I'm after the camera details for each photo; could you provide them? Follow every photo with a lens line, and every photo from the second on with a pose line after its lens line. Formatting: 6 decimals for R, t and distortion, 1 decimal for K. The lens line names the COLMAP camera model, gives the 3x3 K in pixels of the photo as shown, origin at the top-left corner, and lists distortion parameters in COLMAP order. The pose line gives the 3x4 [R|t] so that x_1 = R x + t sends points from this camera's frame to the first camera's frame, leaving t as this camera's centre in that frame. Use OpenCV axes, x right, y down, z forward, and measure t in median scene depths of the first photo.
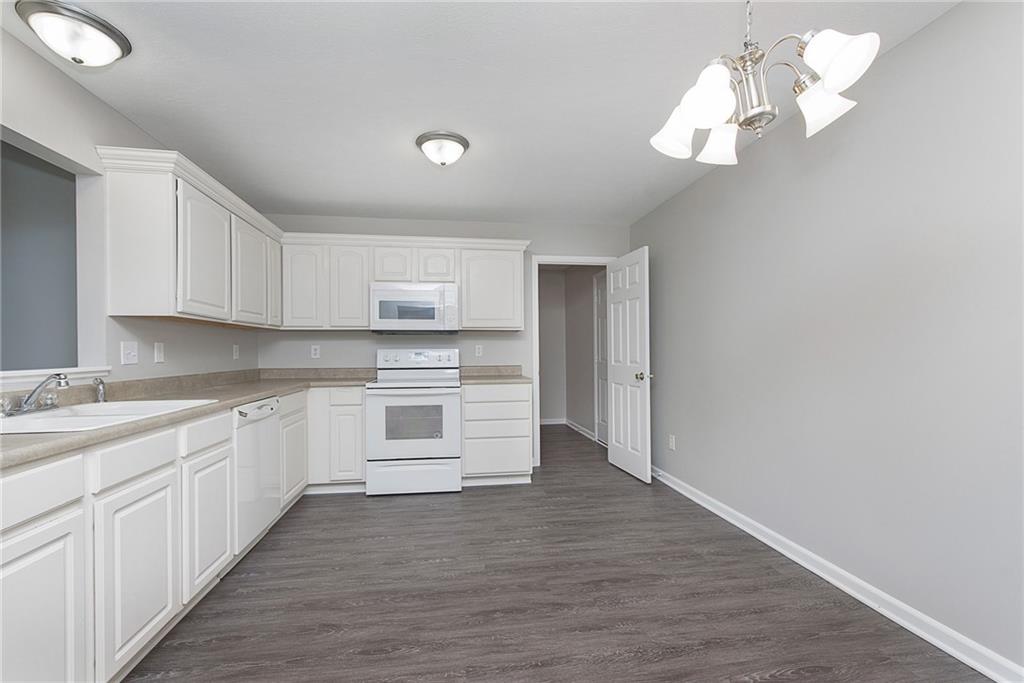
lens RADIAL K [[437.4, 0, 507.5], [0, 437.4, 350.1], [0, 0, 1]] dist [-0.000576, -0.000151]
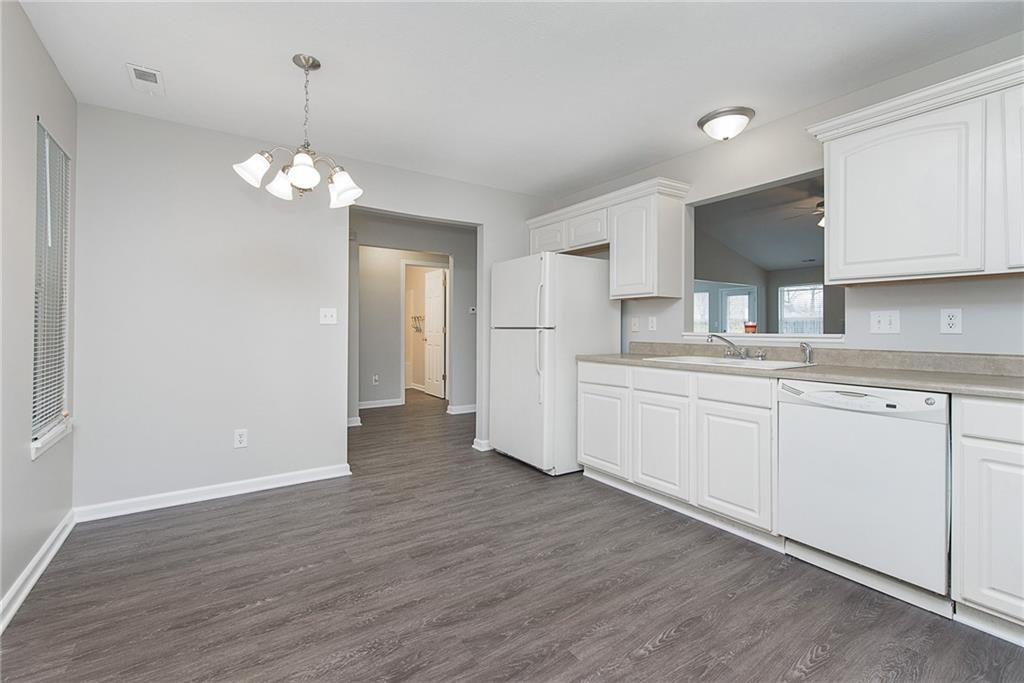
lens RADIAL K [[458.3, 0, 513.7], [0, 458.3, 321.6], [0, 0, 1]] dist [-0.001578, -0.000309]
pose [[-0.899089, 0.002070, -0.437762, 0.213724], [0.006471, 0.999942, -0.008562, 0.005883], [0.437719, -0.010531, -0.899050, 1.040639]]
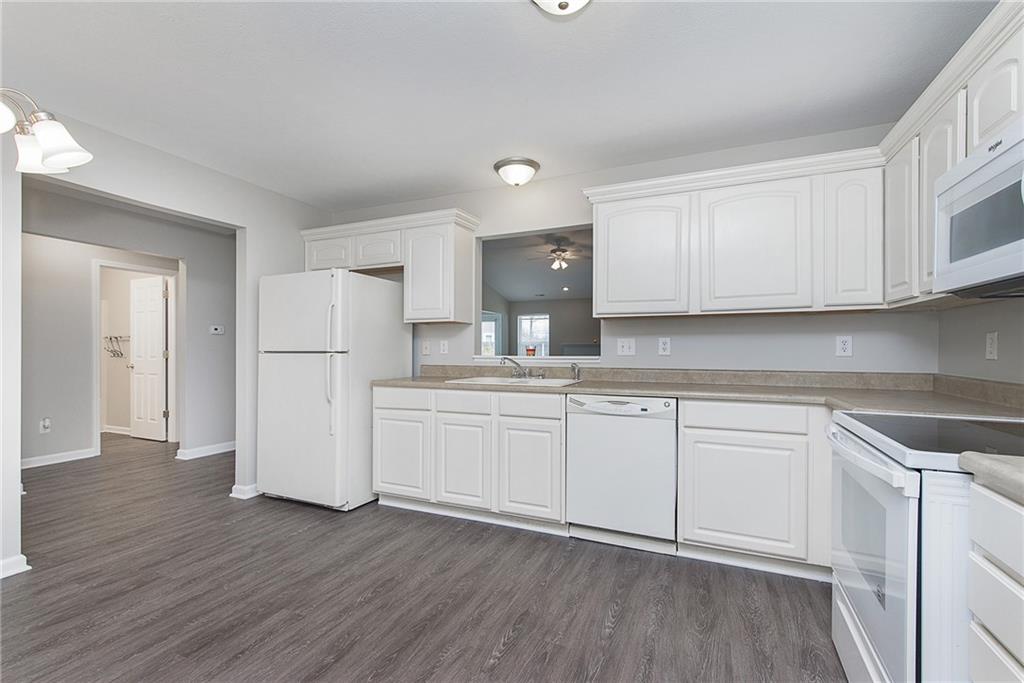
lens RADIAL K [[443.3, 0, 526.1], [0, 443.3, 348.3], [0, 0, 1]] dist [0.000419, -0.000012]
pose [[-0.515212, 0.007346, -0.857031, 0.276369], [0.005072, 0.999972, 0.005522, 0.001570], [0.857048, -0.001502, -0.515235, 0.954165]]
